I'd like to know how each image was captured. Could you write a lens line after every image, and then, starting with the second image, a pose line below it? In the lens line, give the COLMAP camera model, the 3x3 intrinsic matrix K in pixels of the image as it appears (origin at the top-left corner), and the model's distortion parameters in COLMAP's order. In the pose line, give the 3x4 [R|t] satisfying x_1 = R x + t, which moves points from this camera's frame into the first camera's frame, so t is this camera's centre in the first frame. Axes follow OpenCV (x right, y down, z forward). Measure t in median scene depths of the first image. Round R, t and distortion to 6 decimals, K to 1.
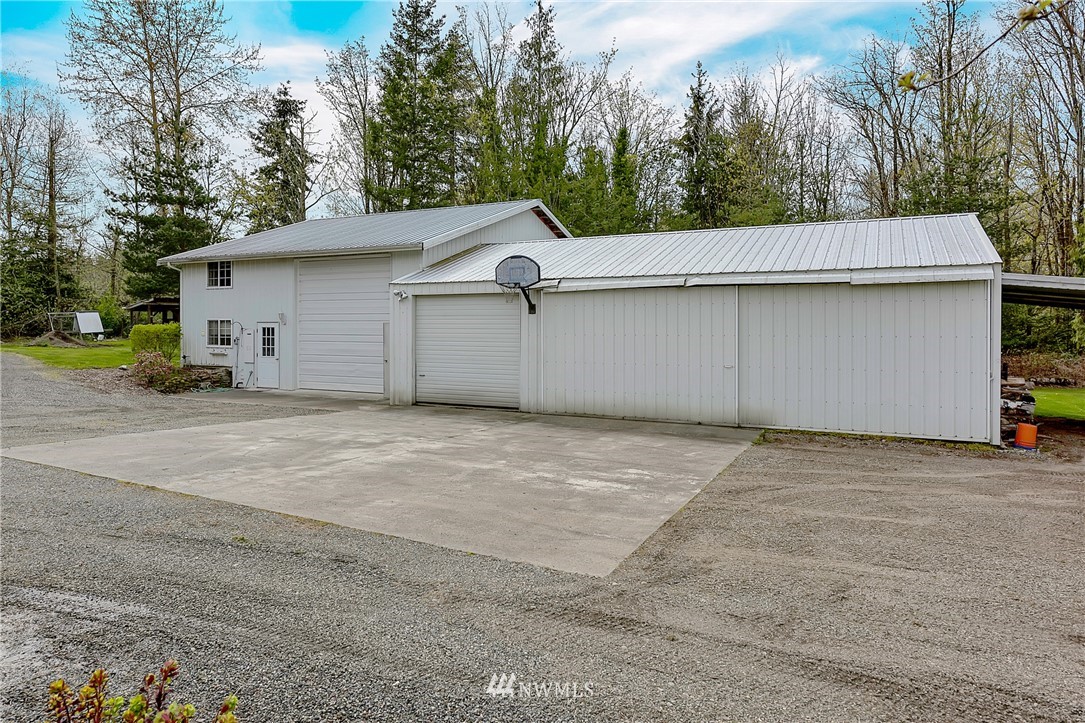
lens RADIAL K [[685.5, 0, 542.9], [0, 685.5, 354.7], [0, 0, 1]] dist [-0.002032, -0.000076]
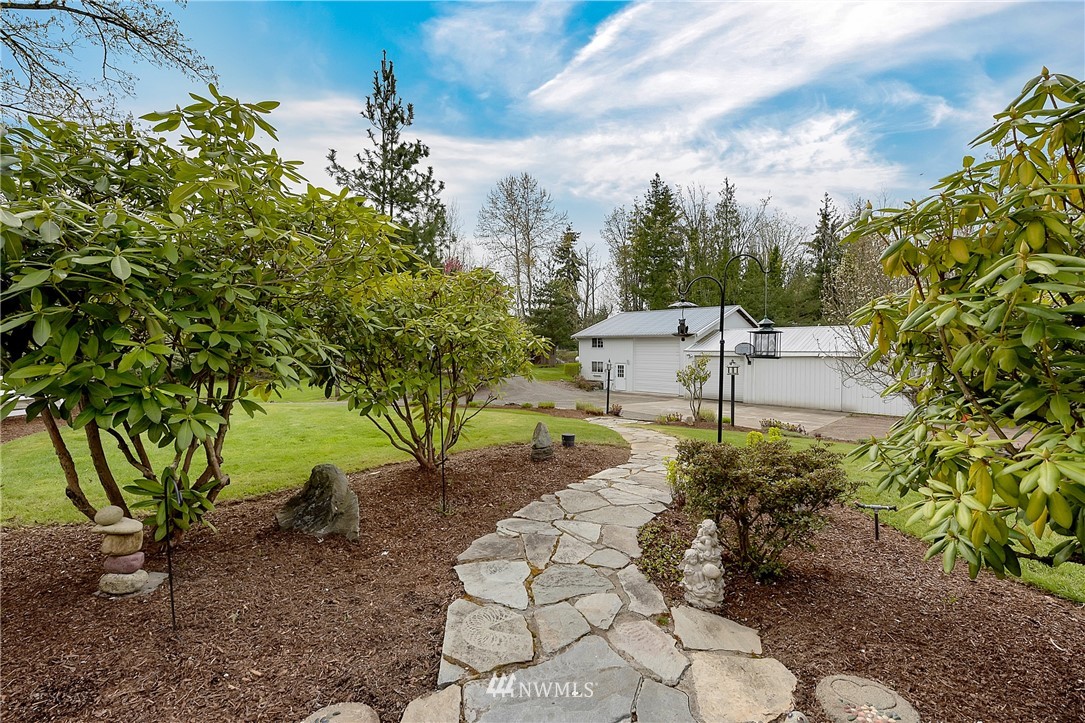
lens RADIAL K [[466.4, 0, 539.2], [0, 466.4, 368.6], [0, 0, 1]] dist [-0.003017, -0.001046]
pose [[0.948047, 0.012483, -0.317884, -0.142974], [-0.011649, 0.999922, 0.004524, -0.031129], [0.317916, -0.000586, 0.948119, -0.615362]]
